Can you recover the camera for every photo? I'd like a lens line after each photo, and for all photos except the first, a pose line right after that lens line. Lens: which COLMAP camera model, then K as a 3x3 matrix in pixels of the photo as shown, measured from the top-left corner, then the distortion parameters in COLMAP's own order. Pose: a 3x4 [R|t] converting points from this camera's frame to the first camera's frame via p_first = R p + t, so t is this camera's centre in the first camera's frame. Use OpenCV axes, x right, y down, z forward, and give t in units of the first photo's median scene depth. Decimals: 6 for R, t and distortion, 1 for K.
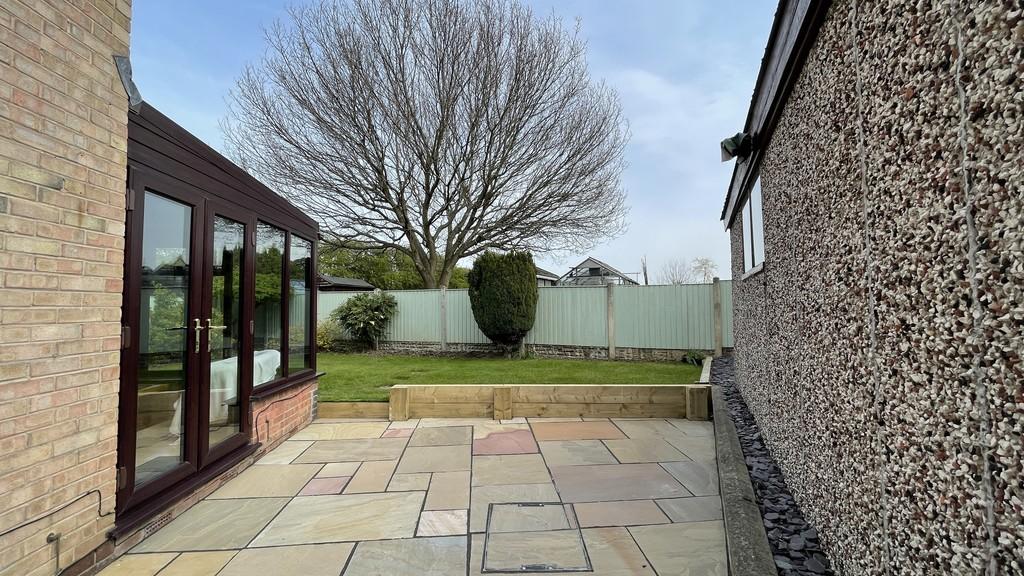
lens RADIAL K [[410.3, 0, 512.0], [0, 410.3, 288.0], [0, 0, 1]] dist [-0.001306, -0.000391]
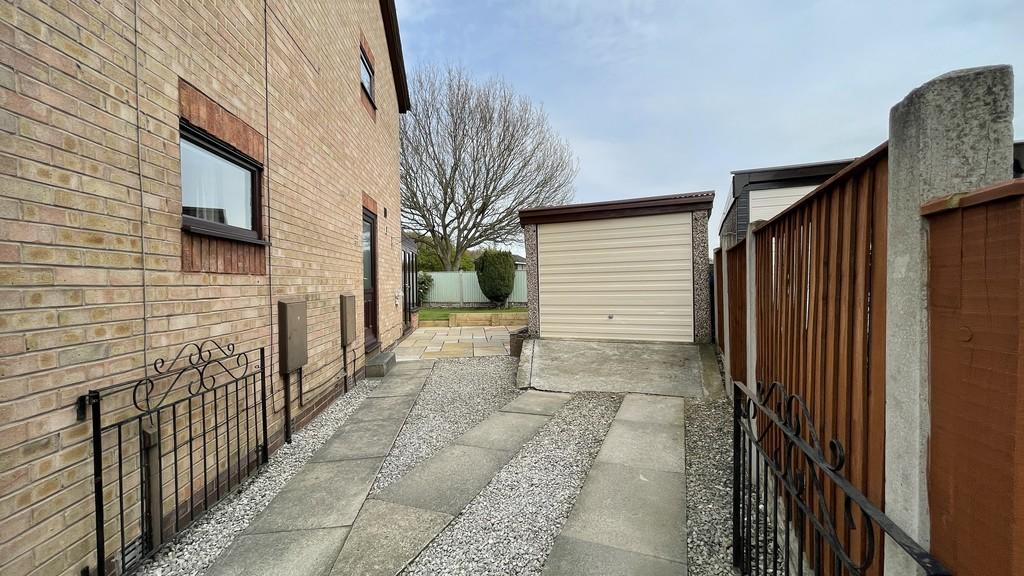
lens RADIAL K [[410.3, 0, 512.0], [0, 410.3, 288.0], [0, 0, 1]] dist [-0.001306, -0.000391]
pose [[0.999871, -0.004138, 0.015546, 0.021845], [0.003190, 0.998164, 0.060492, -0.033106], [-0.015768, -0.060434, 0.998048, -0.796224]]
